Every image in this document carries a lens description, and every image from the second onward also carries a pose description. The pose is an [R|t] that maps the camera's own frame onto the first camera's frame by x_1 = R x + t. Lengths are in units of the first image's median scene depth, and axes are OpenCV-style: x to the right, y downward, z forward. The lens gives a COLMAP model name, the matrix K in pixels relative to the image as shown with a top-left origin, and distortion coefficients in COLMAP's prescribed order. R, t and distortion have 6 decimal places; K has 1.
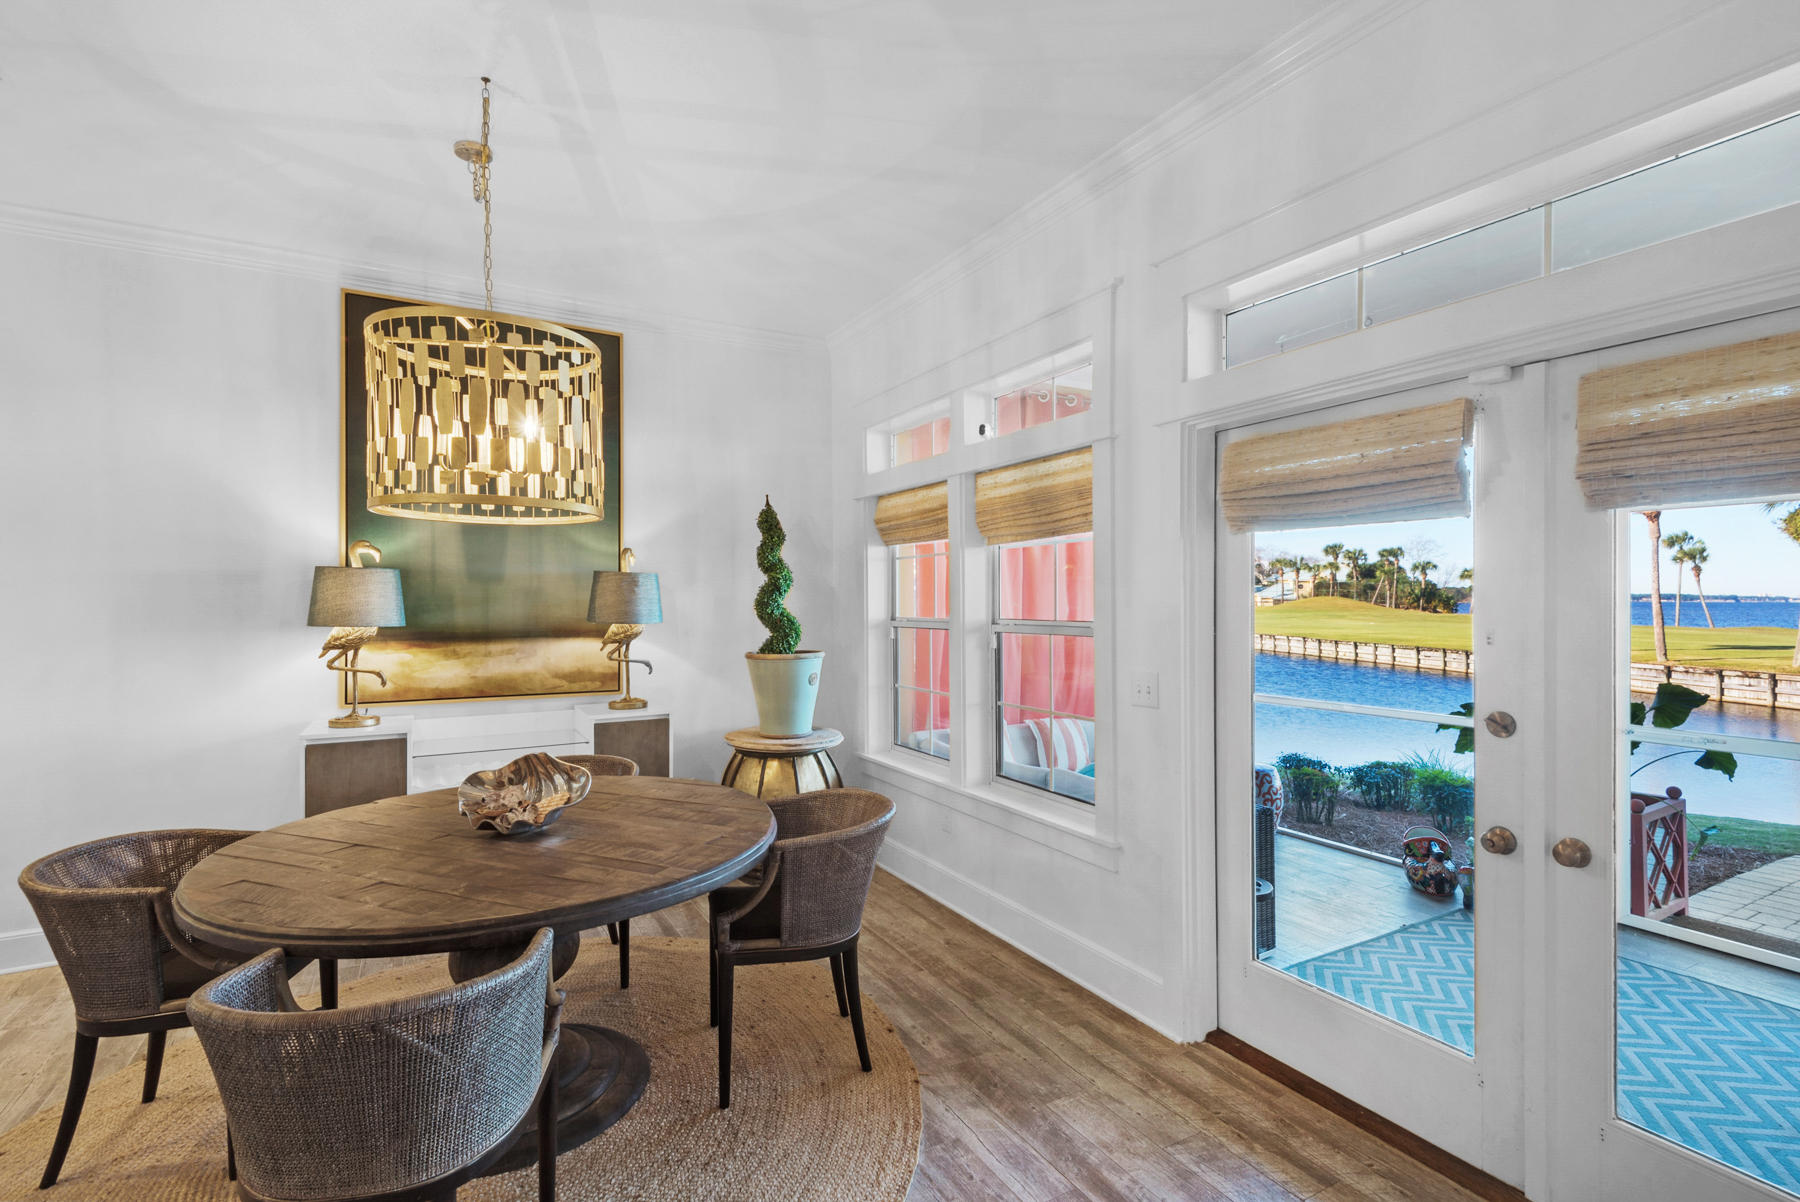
lens RADIAL K [[820.2, 0, 902.7], [0, 820.2, 596.4], [0, 0, 1]] dist [0.003039, 0.000300]
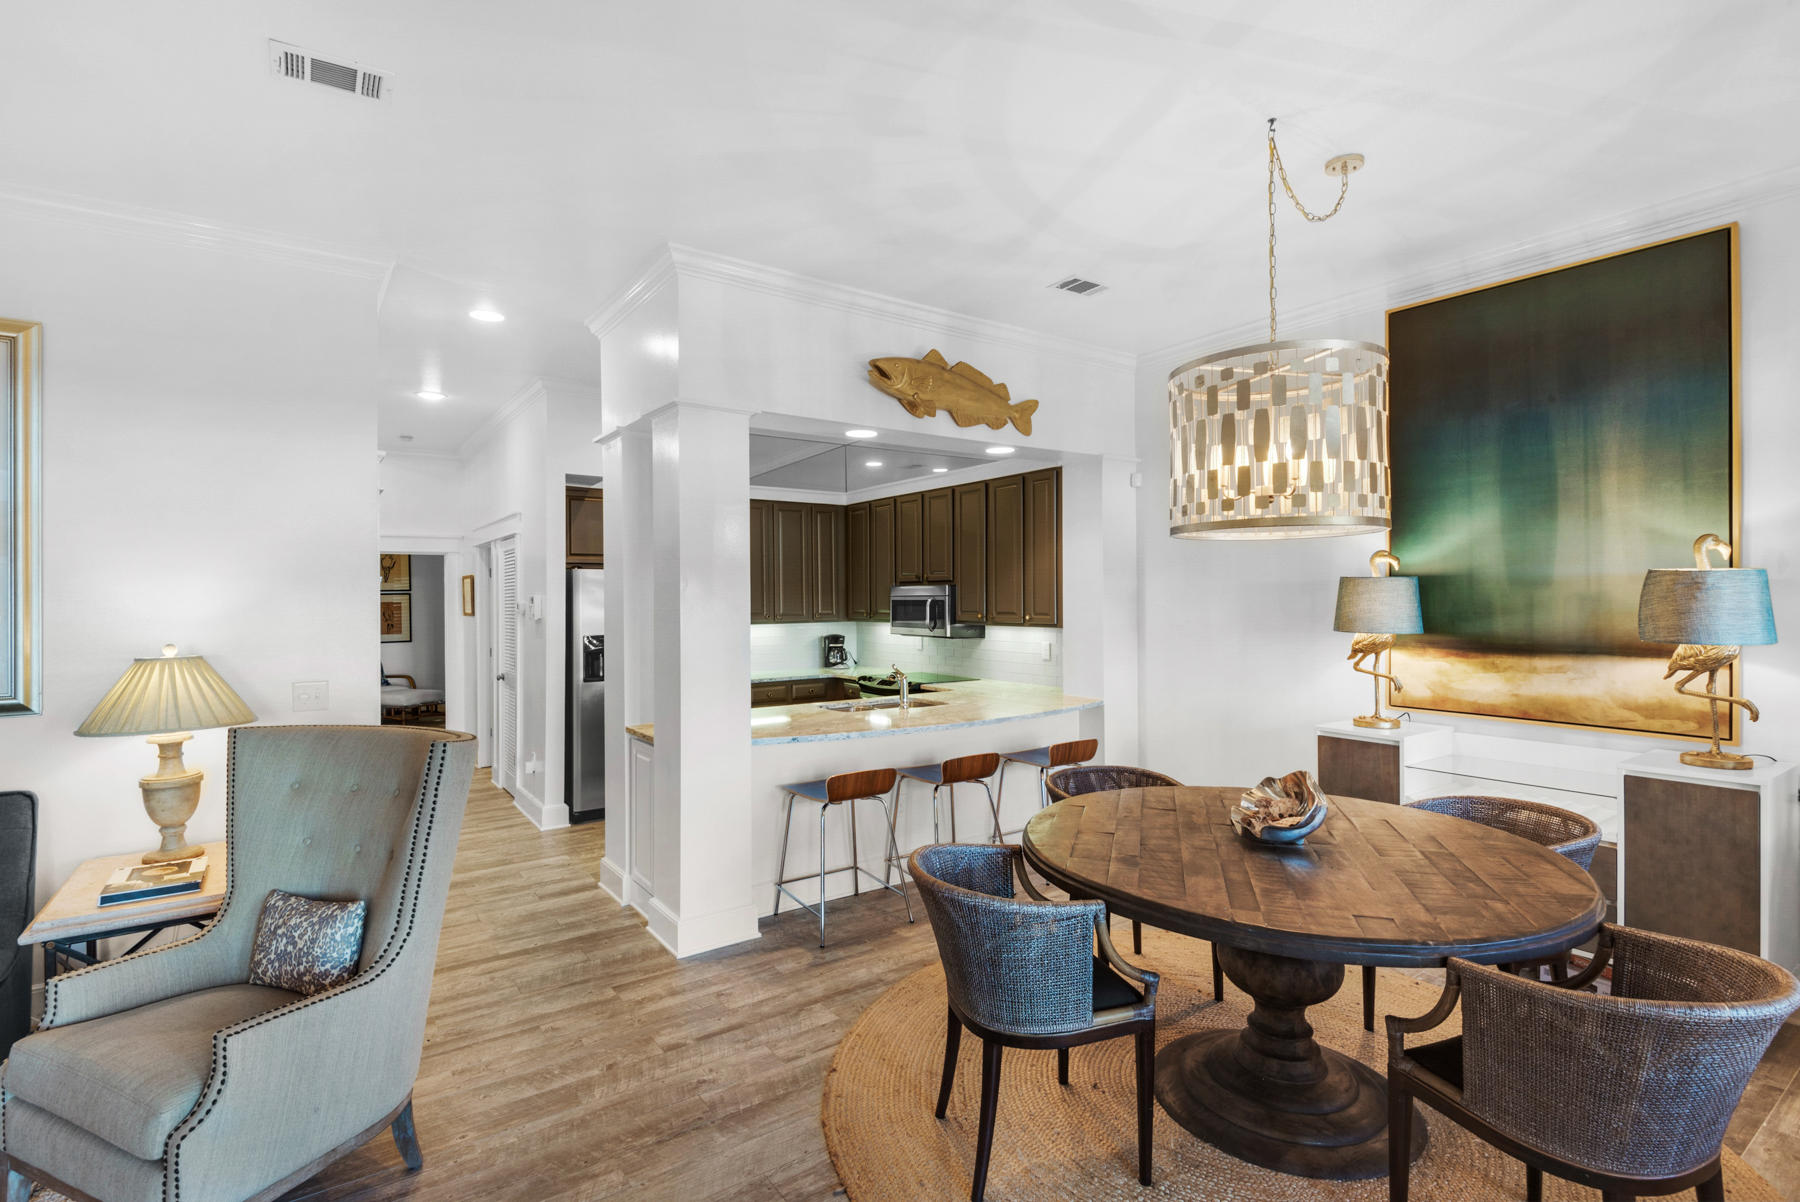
lens RADIAL K [[846.0, 0, 900.7], [0, 846.0, 599.8], [0, 0, 1]] dist [-0.001242, -0.000168]
pose [[0.075406, 0.002761, -0.997149, 0.352623], [0.013666, 0.999899, 0.003803, -0.016877], [0.997059, -0.013914, 0.075361, 0.295290]]
